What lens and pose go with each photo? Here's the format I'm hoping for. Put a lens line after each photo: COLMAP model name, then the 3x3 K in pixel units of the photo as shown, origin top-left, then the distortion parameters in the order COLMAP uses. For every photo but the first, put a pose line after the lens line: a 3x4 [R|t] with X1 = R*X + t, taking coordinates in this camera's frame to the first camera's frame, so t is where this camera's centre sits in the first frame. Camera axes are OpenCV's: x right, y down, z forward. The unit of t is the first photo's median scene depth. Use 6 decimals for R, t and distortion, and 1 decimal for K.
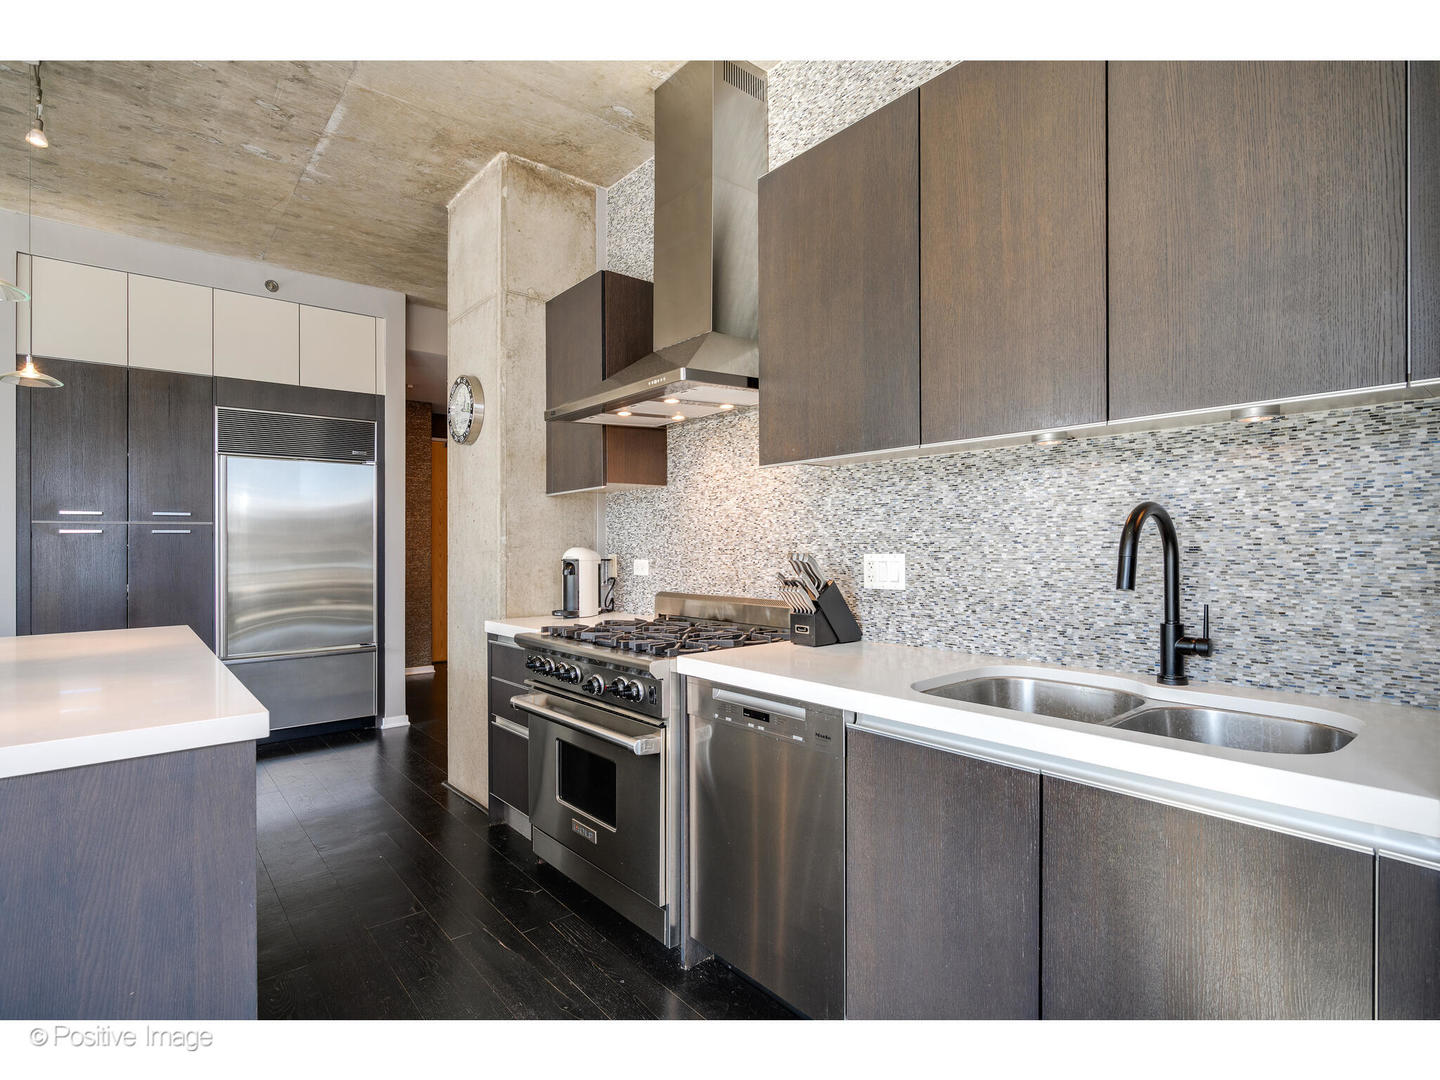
lens RADIAL K [[723.7, 0, 721.0], [0, 723.7, 550.7], [0, 0, 1]] dist [-0.001706, -0.000744]
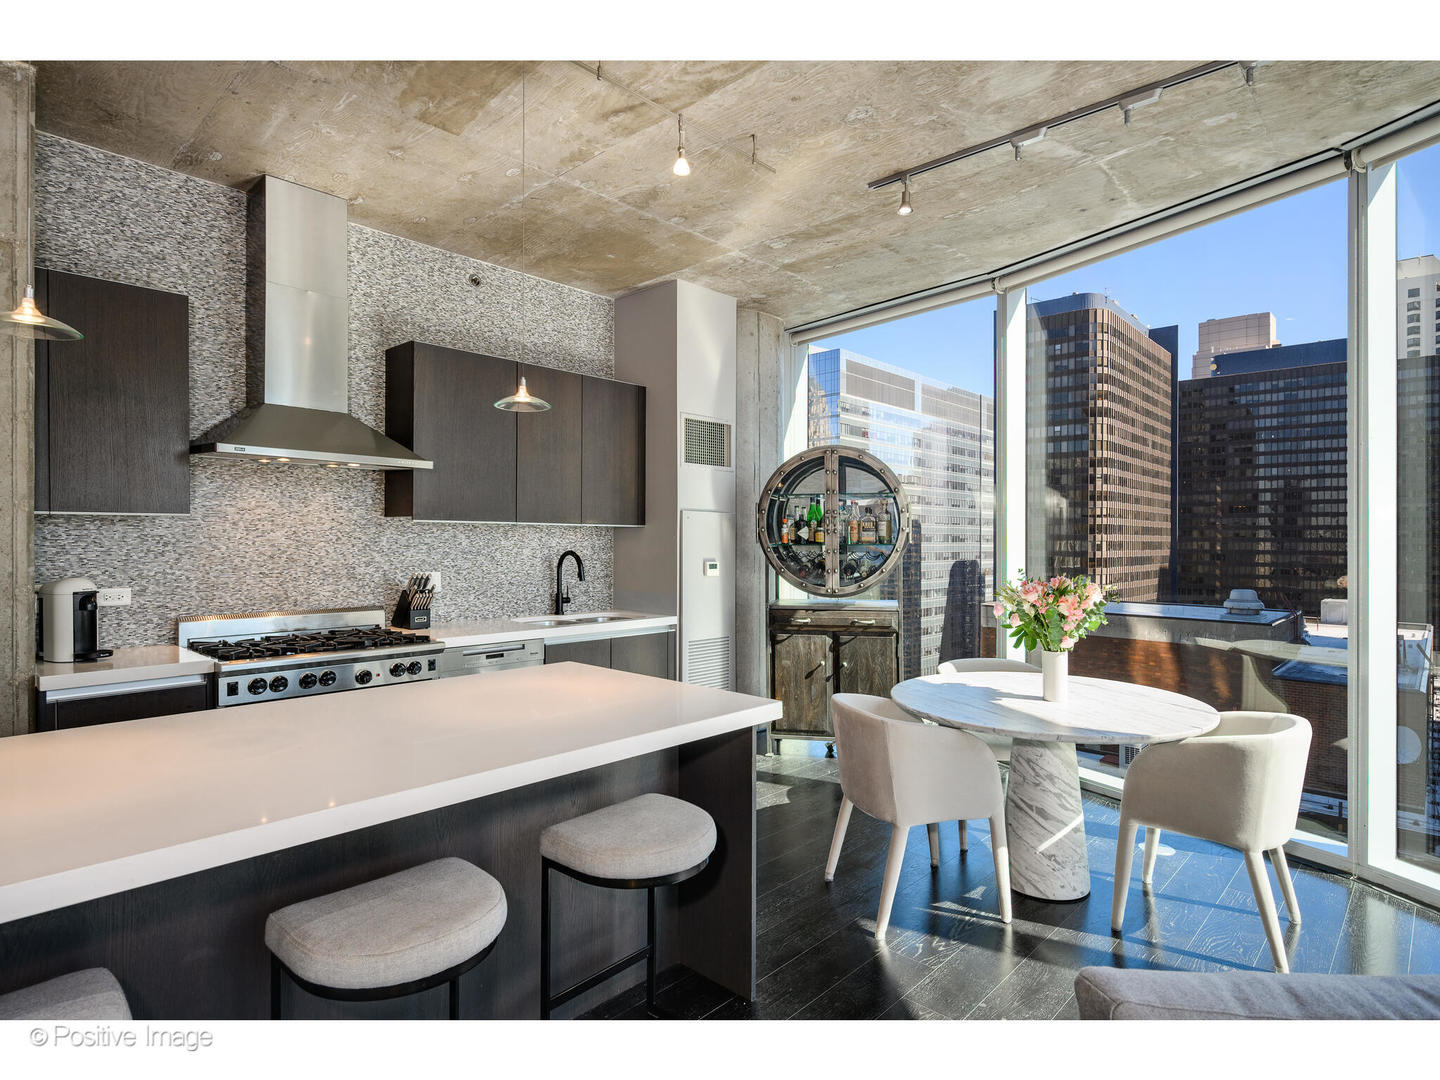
lens RADIAL K [[776.8, 0, 728.4], [0, 776.8, 541.5], [0, 0, 1]] dist [0.000091, -0.000510]
pose [[-0.136699, 0.004998, 0.990600, -1.454724], [0.001305, 0.999987, -0.004865, -0.050025], [-0.990612, 0.000627, -0.136704, 0.453711]]
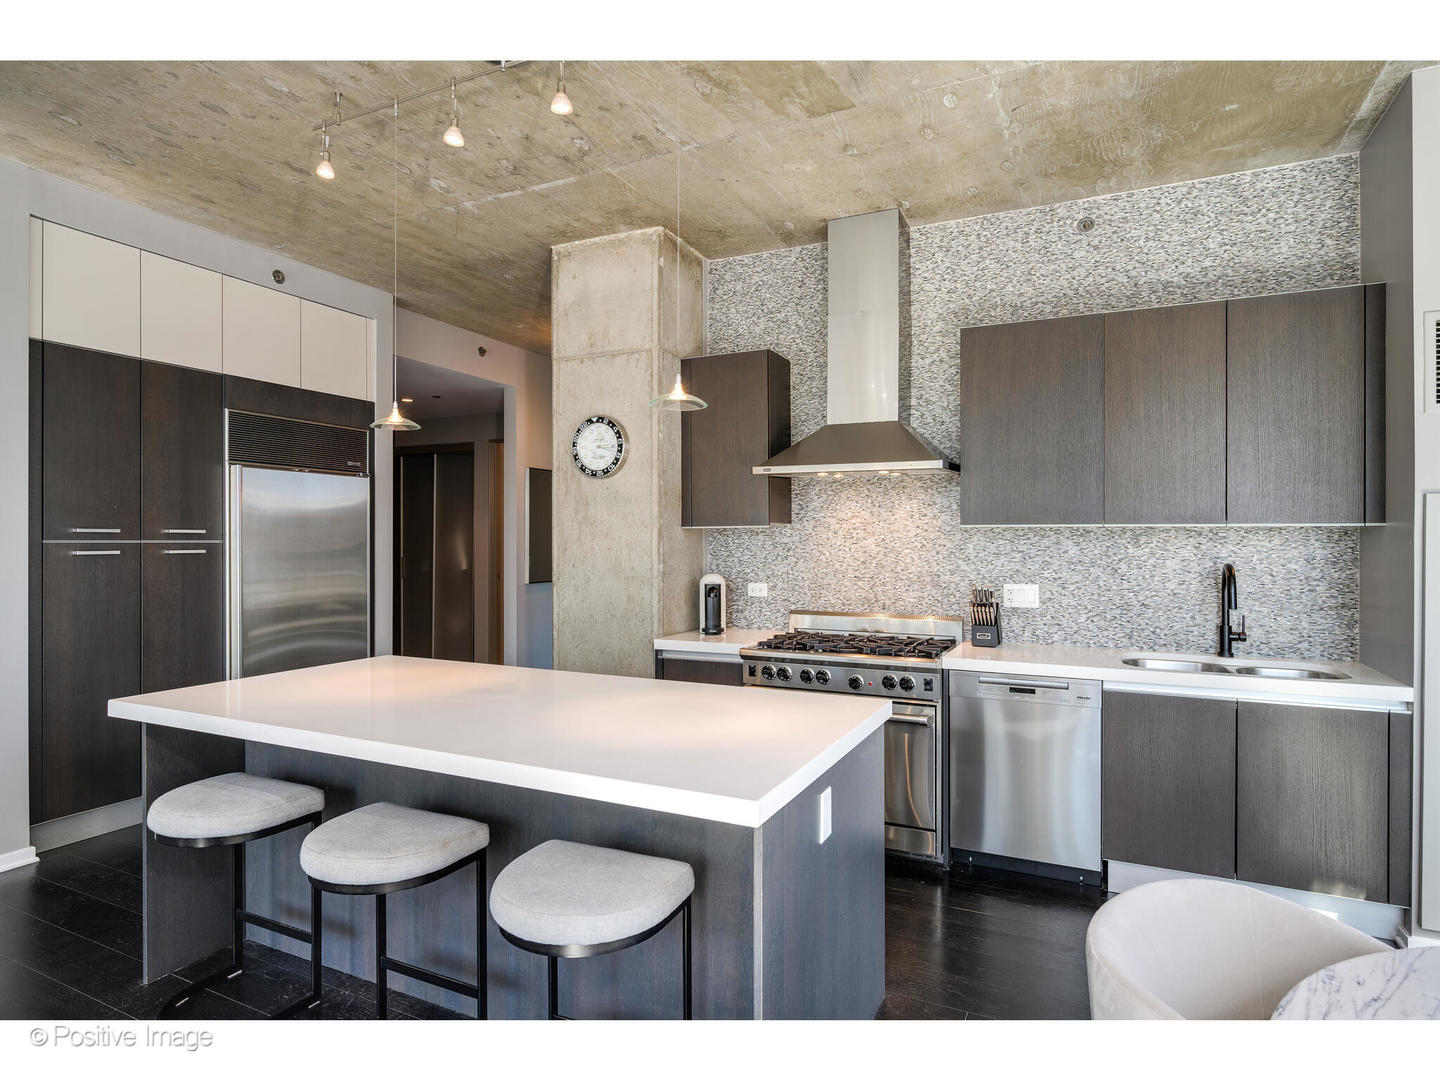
lens RADIAL K [[794.4, 0, 725.4], [0, 794.4, 545.7], [0, 0, 1]] dist [-0.001997, -0.000215]
pose [[0.908178, 0.009289, 0.418481, -0.872919], [-0.008358, 0.999957, -0.004060, -0.054121], [-0.418501, 0.000189, 0.908216, -0.212722]]
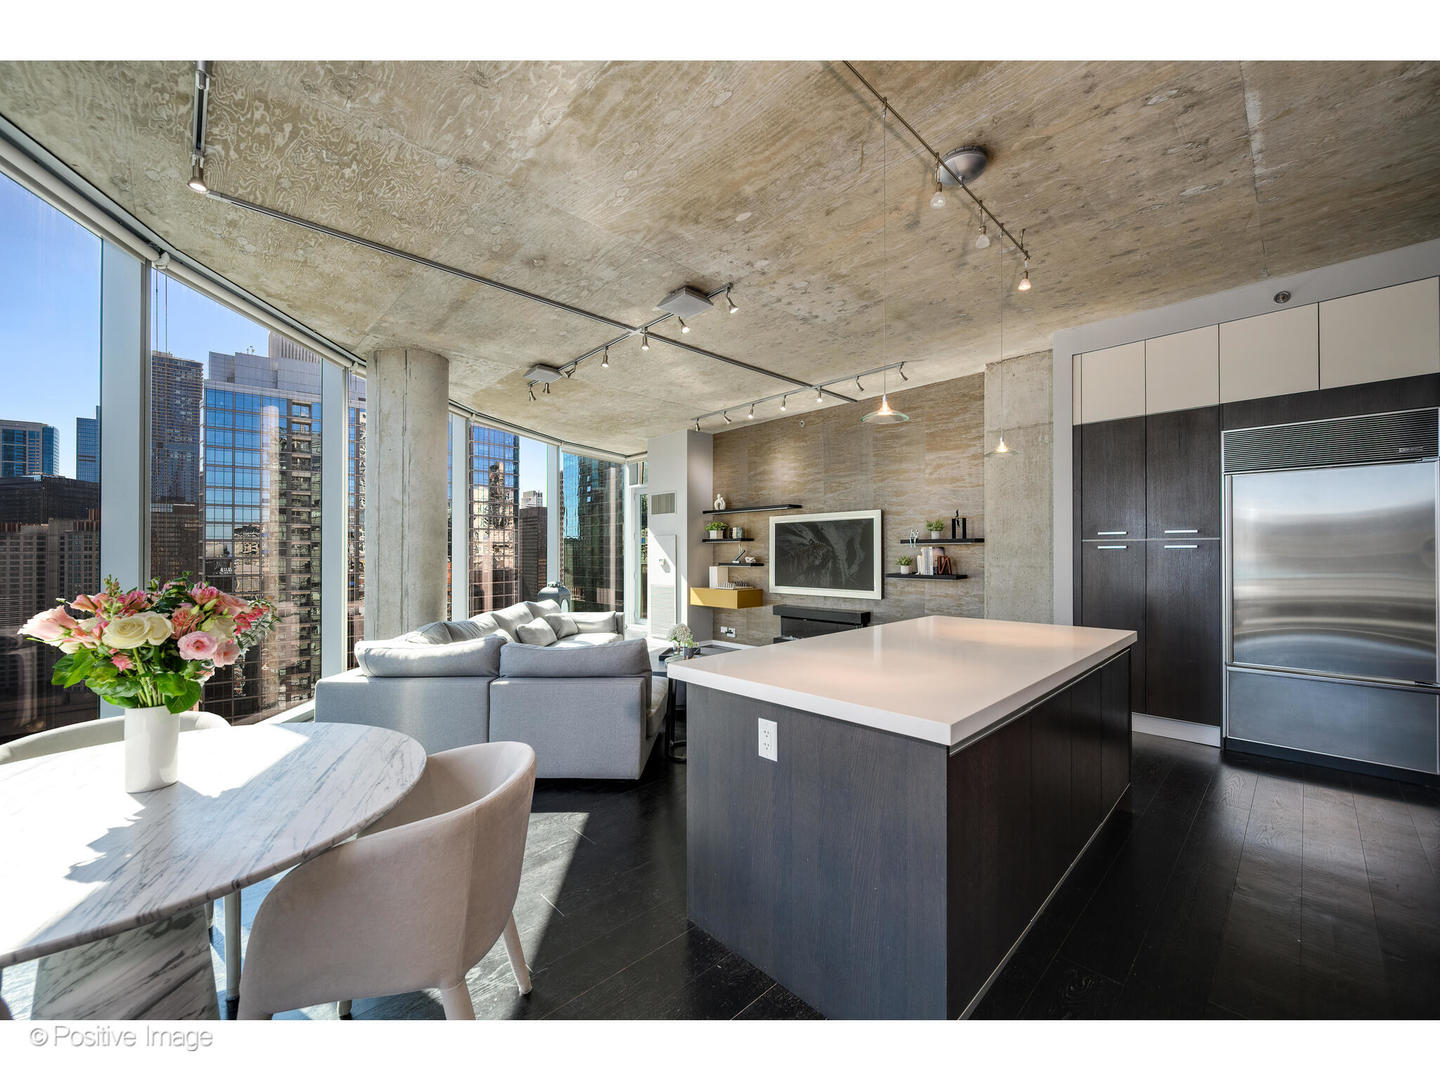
lens RADIAL K [[566.6, 0, 723.7], [0, 566.6, 548.8], [0, 0, 1]] dist [-0.000482, -0.000209]
pose [[0.083114, 0.004758, -0.996529, 0.147092], [-0.003082, 0.999985, 0.004517, -0.038495], [0.996535, 0.002695, 0.083128, 0.289457]]
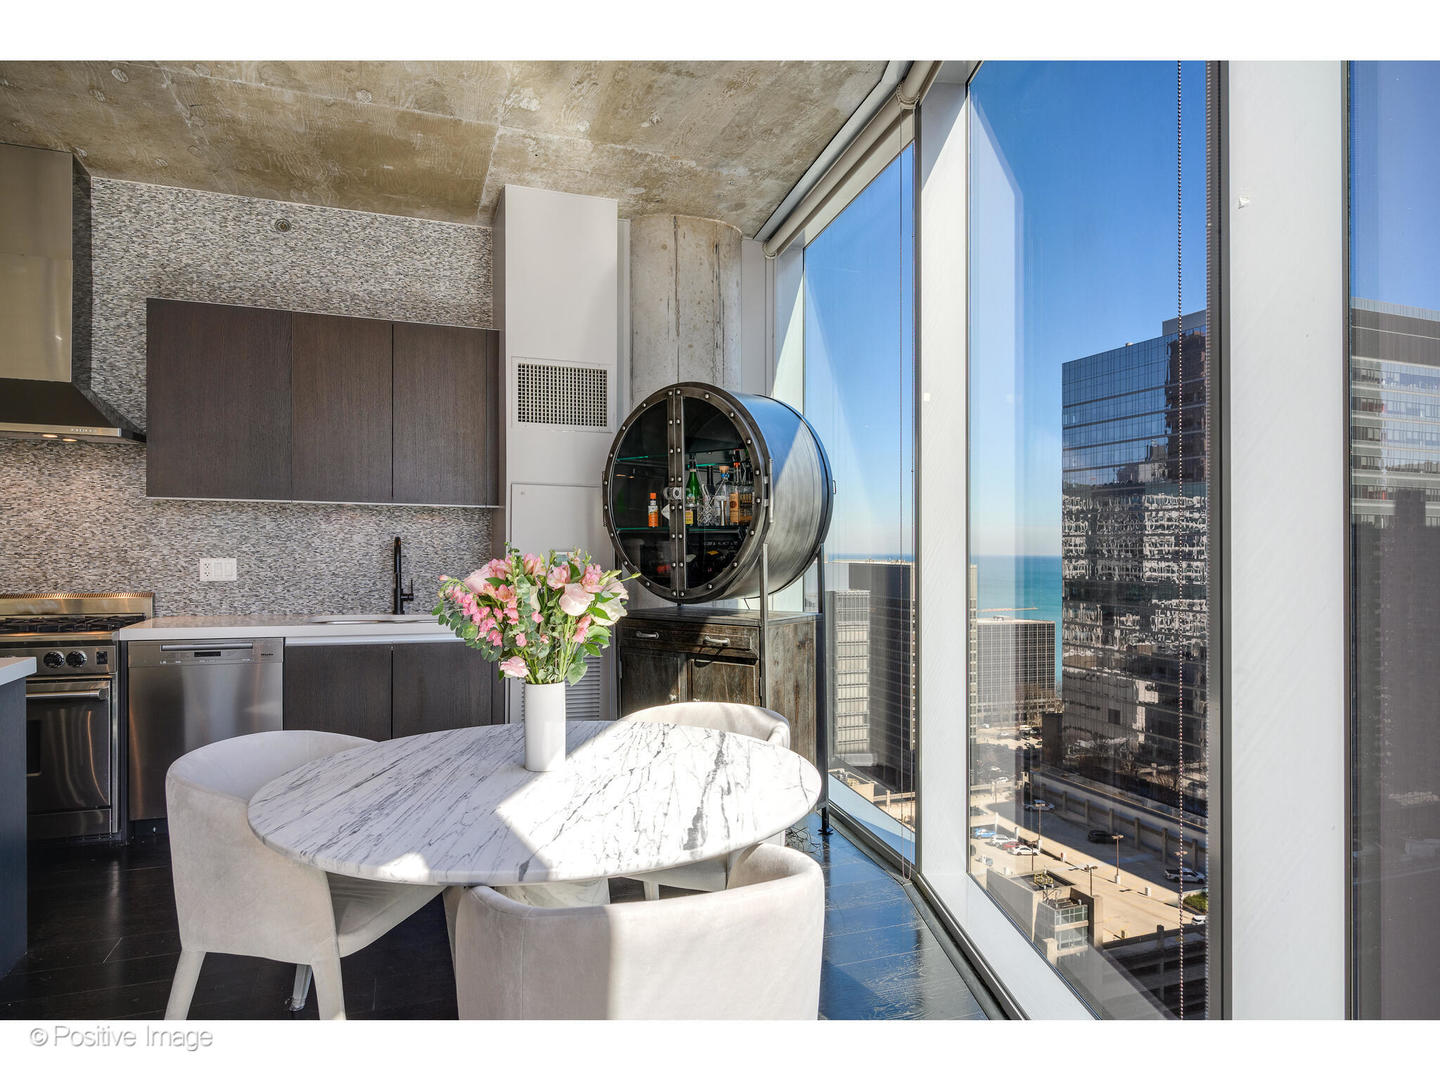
lens RADIAL K [[881.5, 0, 725.8], [0, 881.5, 550.2], [0, 0, 1]] dist [-0.000870, 0.000059]
pose [[0.327647, 0.011008, 0.944736, -1.018768], [-0.004759, 0.999939, -0.010001, 0.000898], [-0.944788, -0.001219, 0.327679, -0.549875]]
